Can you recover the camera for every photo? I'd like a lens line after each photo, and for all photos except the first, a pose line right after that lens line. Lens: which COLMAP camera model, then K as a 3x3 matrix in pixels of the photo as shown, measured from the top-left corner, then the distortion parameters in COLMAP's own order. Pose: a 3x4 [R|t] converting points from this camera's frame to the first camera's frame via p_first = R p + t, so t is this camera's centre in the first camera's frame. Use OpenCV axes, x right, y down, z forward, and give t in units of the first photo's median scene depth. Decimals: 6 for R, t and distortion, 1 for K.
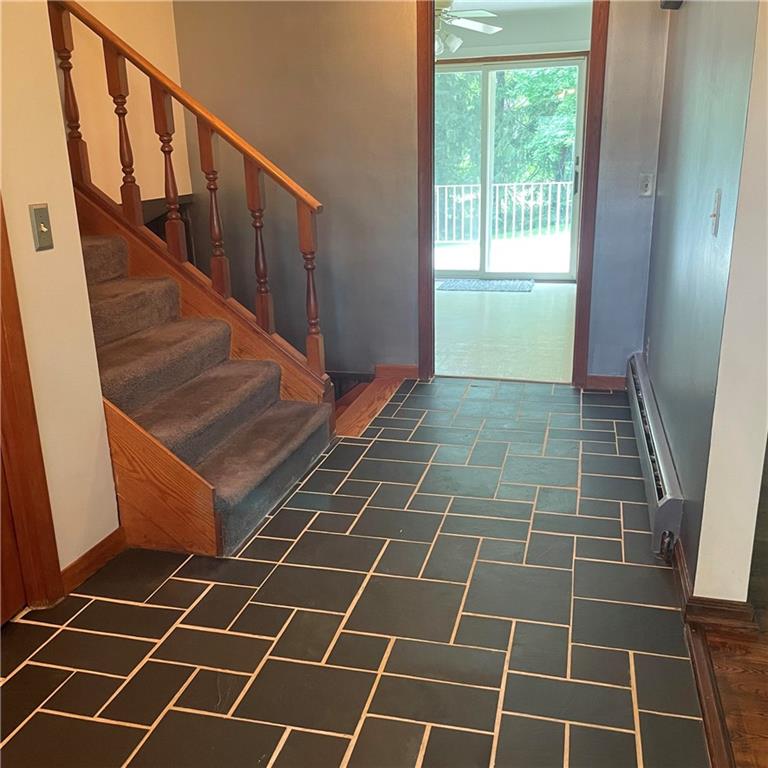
lens RADIAL K [[770.2, 0, 388.2], [0, 770.2, 385.8], [0, 0, 1]] dist [0.037011, 0.000000]
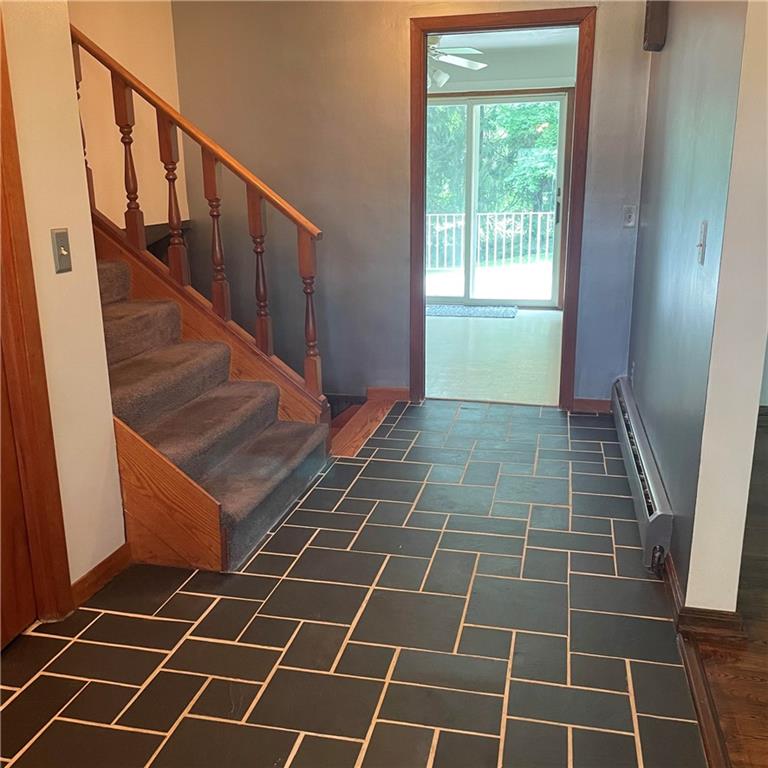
lens RADIAL K [[770.2, 0, 385.6], [0, 770.2, 384.1], [0, 0, 1]] dist [0.037011, 0.000000]
pose [[0.999663, 0.004715, 0.025523, -0.024971], [-0.003787, 0.999334, -0.036301, 0.007195], [-0.025677, 0.036192, 0.999015, -0.029164]]
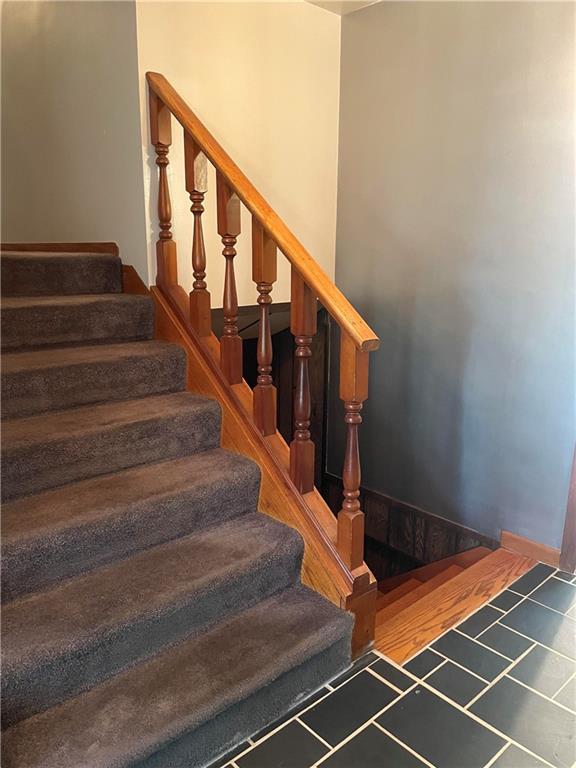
lens RADIAL K [[582.2, 0, 288.0], [0, 582.2, 386.4], [0, 0, 1]] dist [0.072064, -0.094977]
pose [[0.831859, 0.149967, -0.534341, 0.132895], [-0.181745, 0.983321, -0.006963, -0.171702], [0.524385, 0.102906, 0.845240, 0.516508]]
